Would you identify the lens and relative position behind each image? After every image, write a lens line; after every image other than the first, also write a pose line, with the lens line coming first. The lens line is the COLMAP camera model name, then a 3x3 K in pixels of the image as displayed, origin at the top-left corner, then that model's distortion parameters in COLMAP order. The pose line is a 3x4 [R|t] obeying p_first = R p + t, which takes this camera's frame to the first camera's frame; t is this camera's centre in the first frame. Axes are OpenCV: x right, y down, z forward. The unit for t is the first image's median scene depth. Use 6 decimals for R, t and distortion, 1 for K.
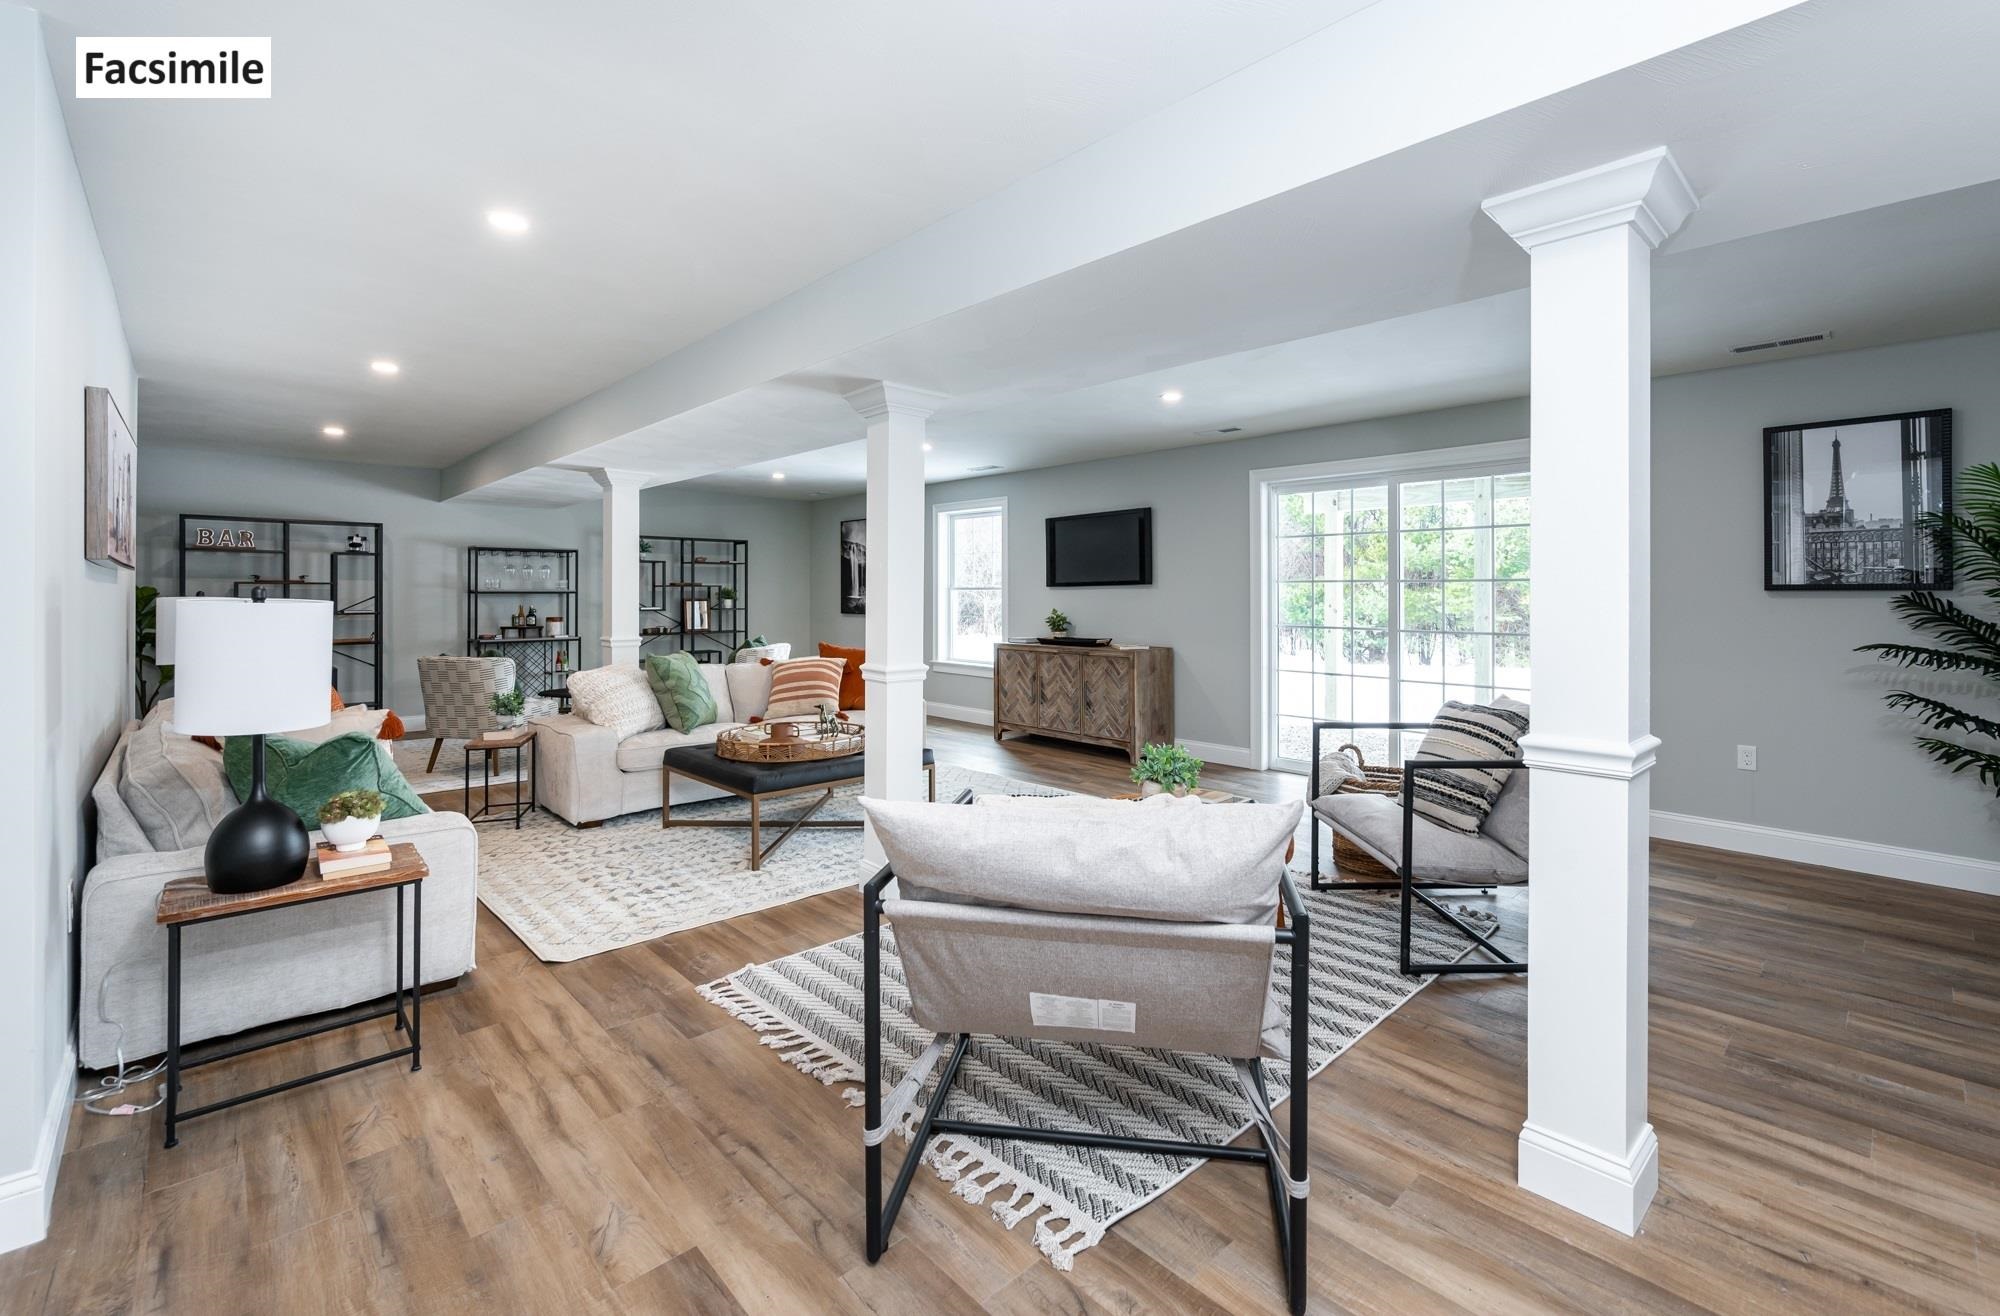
lens RADIAL K [[866.5, 0, 1004.7], [0, 866.5, 590.8], [0, 0, 1]] dist [-0.000793, -0.000107]
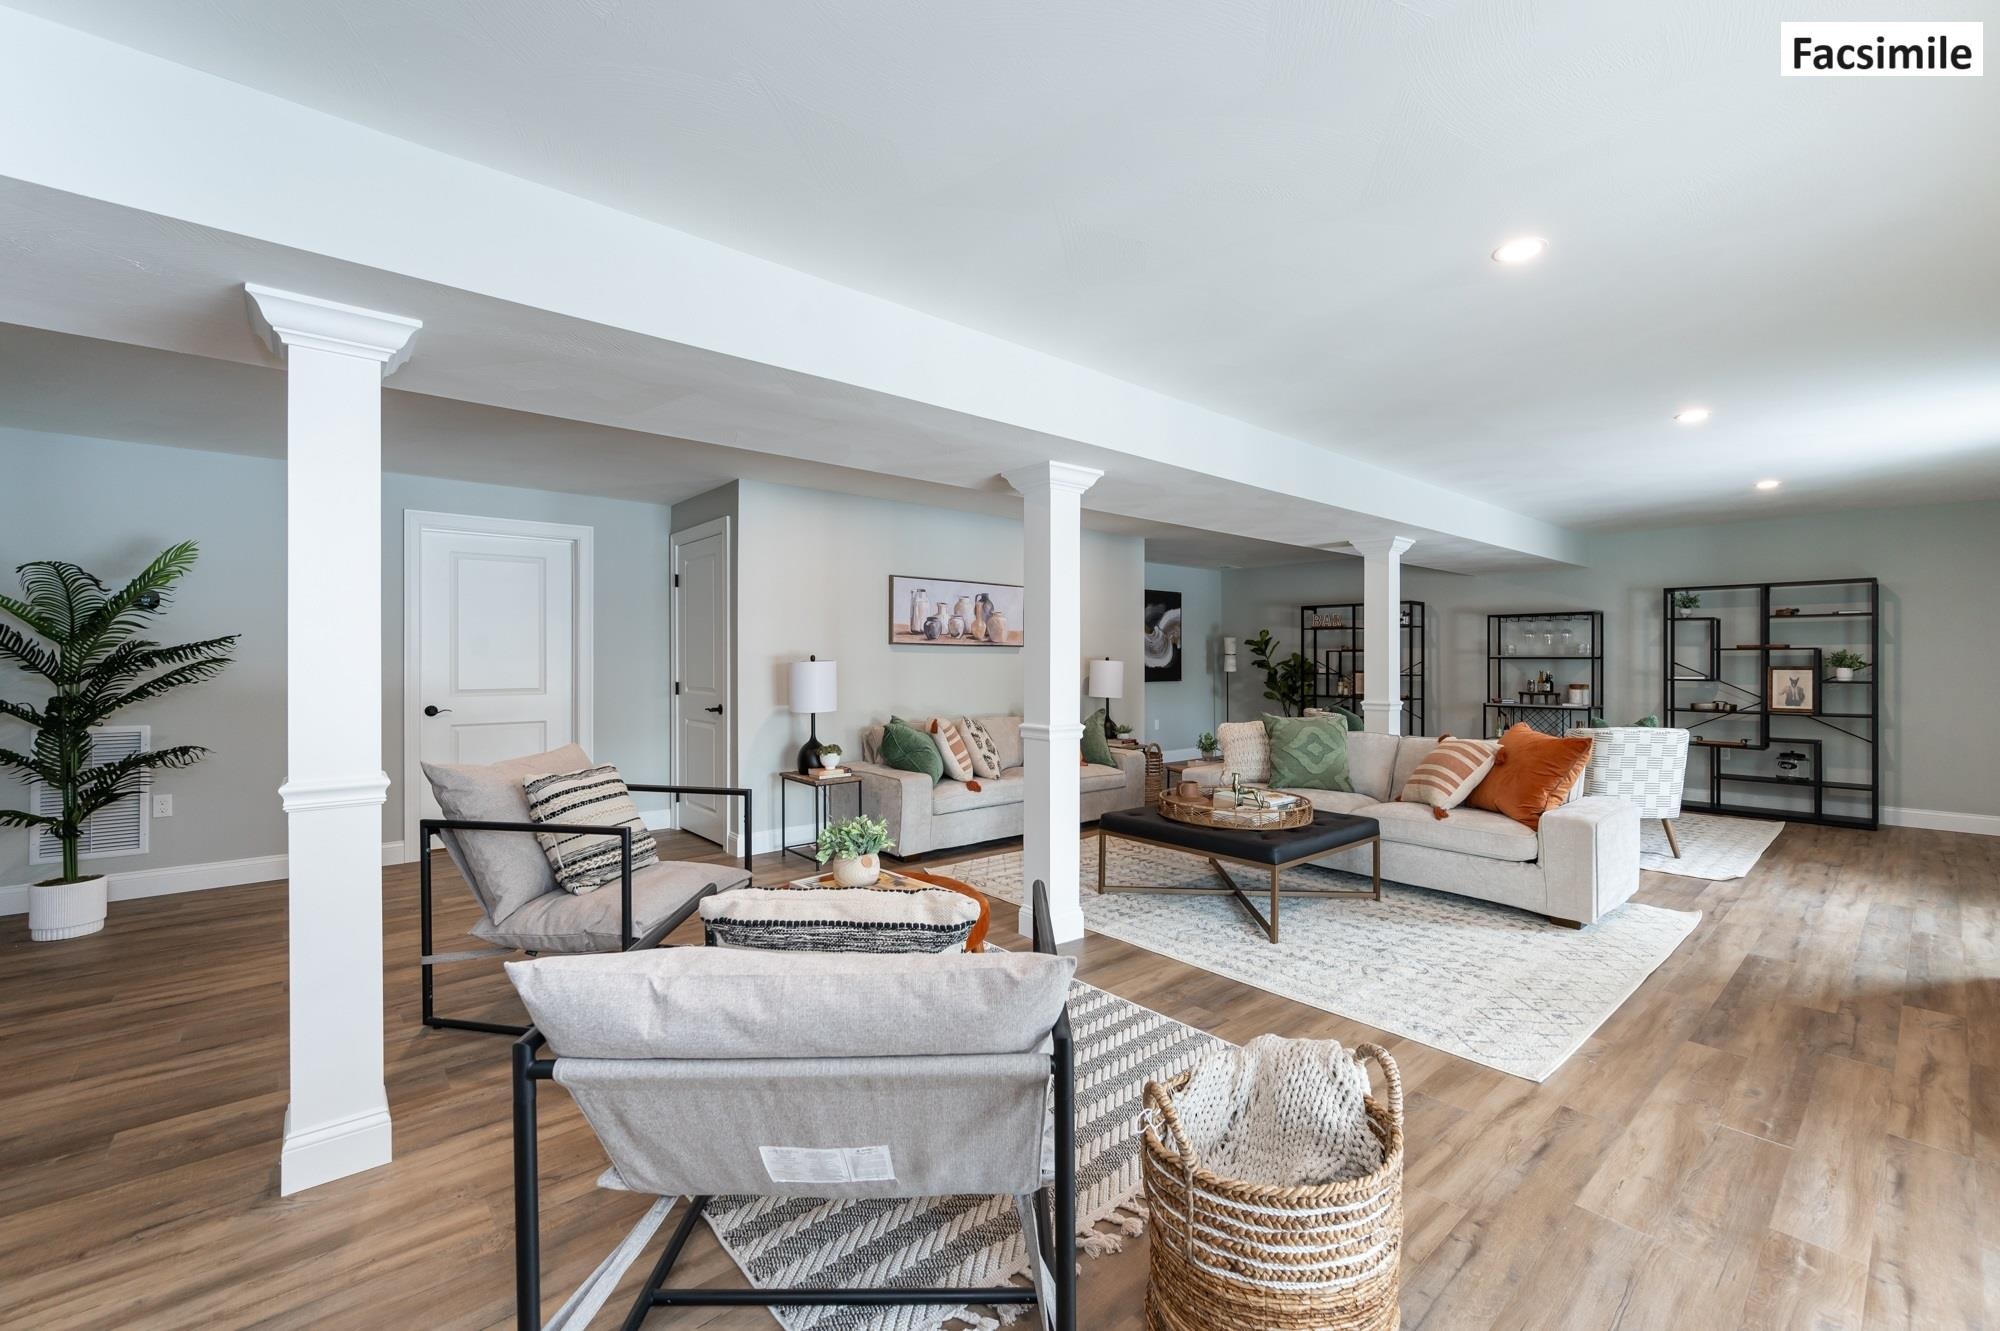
lens RADIAL K [[821.0, 0, 1007.2], [0, 821.0, 654.7], [0, 0, 1]] dist [0.001405, 0.000097]
pose [[-0.040073, -0.003667, -0.999190, 0.532659], [0.003298, 0.999987, -0.003802, 0.000009], [0.999191, -0.003447, -0.040061, 0.581692]]
